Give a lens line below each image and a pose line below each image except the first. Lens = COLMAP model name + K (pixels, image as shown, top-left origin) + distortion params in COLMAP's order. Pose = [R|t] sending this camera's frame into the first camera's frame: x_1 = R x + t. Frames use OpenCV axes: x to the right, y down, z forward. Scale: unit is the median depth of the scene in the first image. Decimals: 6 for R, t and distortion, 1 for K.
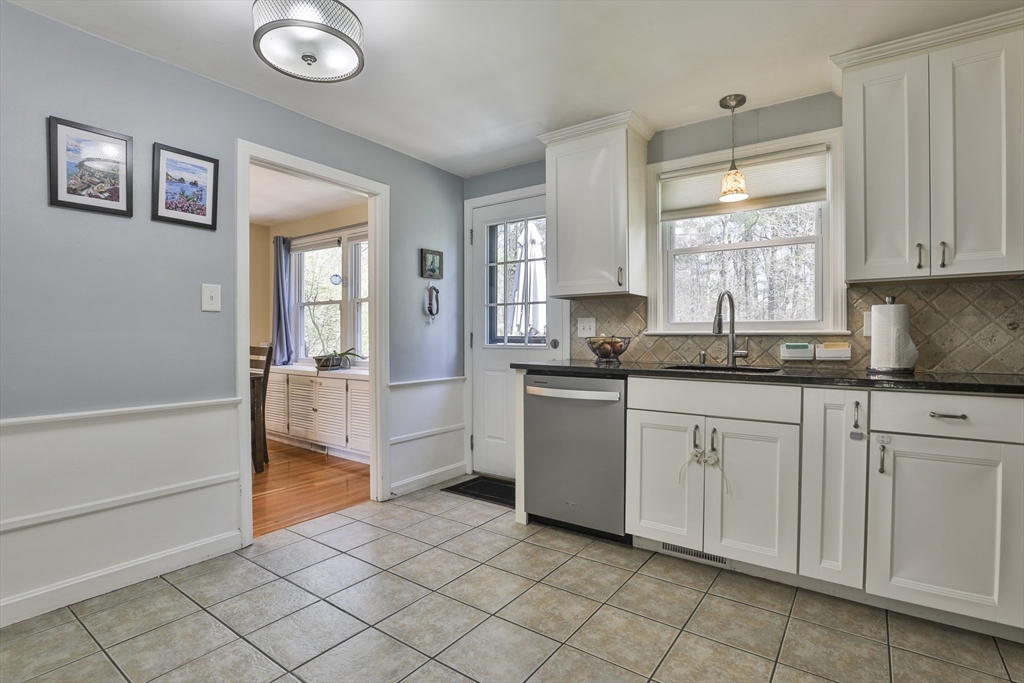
lens RADIAL K [[494.3, 0, 523.9], [0, 494.3, 340.3], [0, 0, 1]] dist [-0.051787, 0.013309]
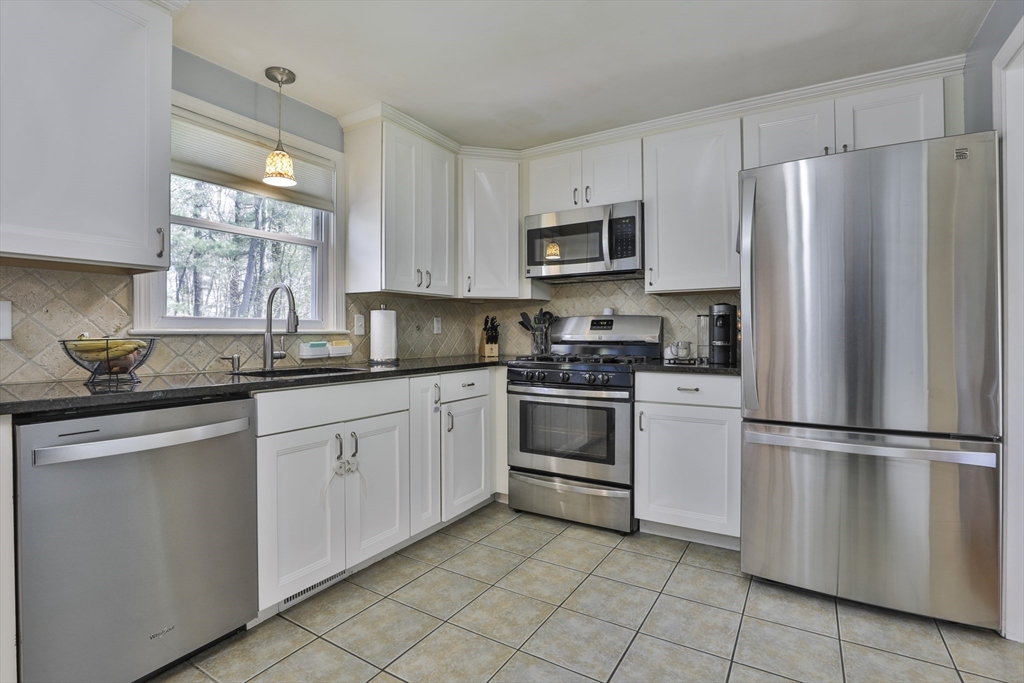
lens RADIAL K [[478.6, 0, 520.9], [0, 478.6, 329.7], [0, 0, 1]] dist [-0.047921, 0.012324]
pose [[-0.074180, 0.005395, 0.997230, -0.541564], [0.010440, 0.999935, -0.004633, -0.011930], [-0.997190, 0.010067, -0.074232, 0.718779]]
